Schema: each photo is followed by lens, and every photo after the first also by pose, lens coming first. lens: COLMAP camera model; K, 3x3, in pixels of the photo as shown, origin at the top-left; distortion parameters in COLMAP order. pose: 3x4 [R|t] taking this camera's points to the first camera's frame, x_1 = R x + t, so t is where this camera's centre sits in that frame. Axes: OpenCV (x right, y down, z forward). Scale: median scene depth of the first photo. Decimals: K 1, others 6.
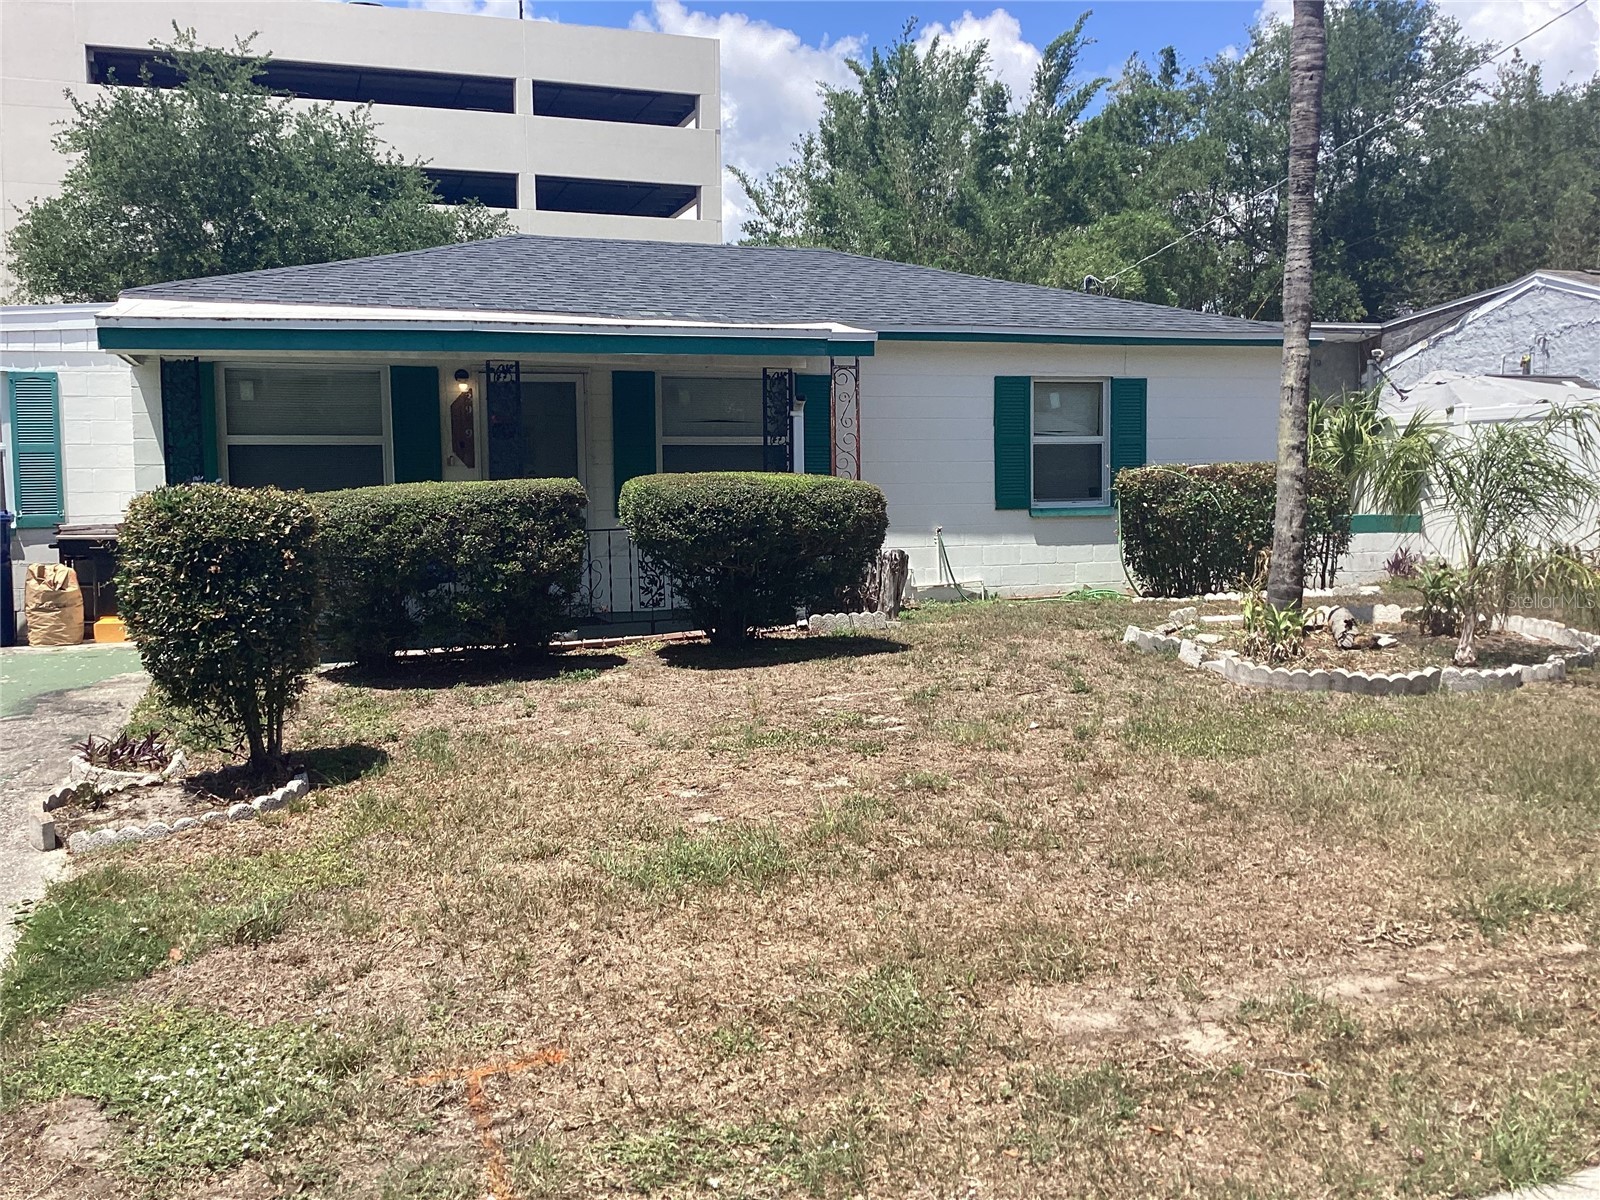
lens RADIAL K [[1448.9, 0, 800.0], [0, 1448.9, 600.0], [0, 0, 1]] dist [0.047999, -0.098478]
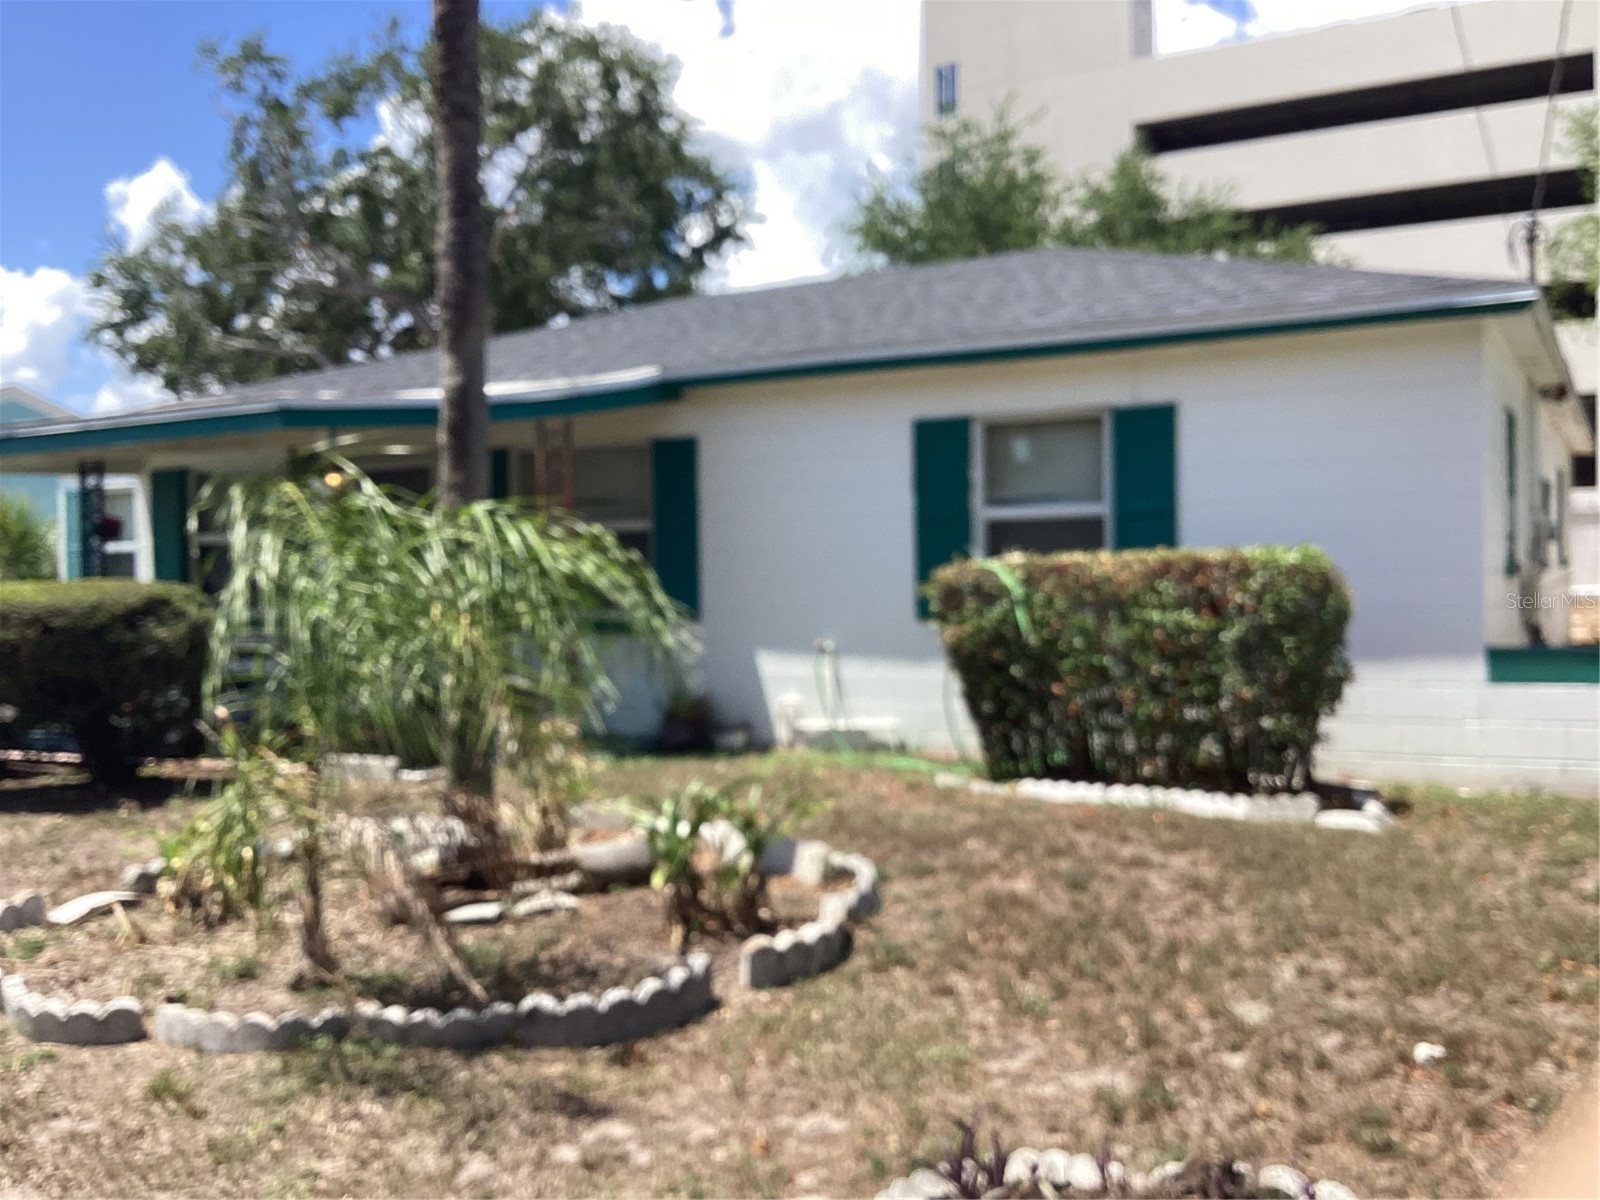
lens RADIAL K [[1440.4, 0, 802.4], [0, 1440.4, 608.7], [0, 0, 1]] dist [0.055265, -0.112836]
pose [[0.698322, 0.018081, -0.715555, 0.784959], [-0.043311, 0.998917, -0.017027, -0.075141], [0.714472, 0.042882, 0.698349, 0.692631]]
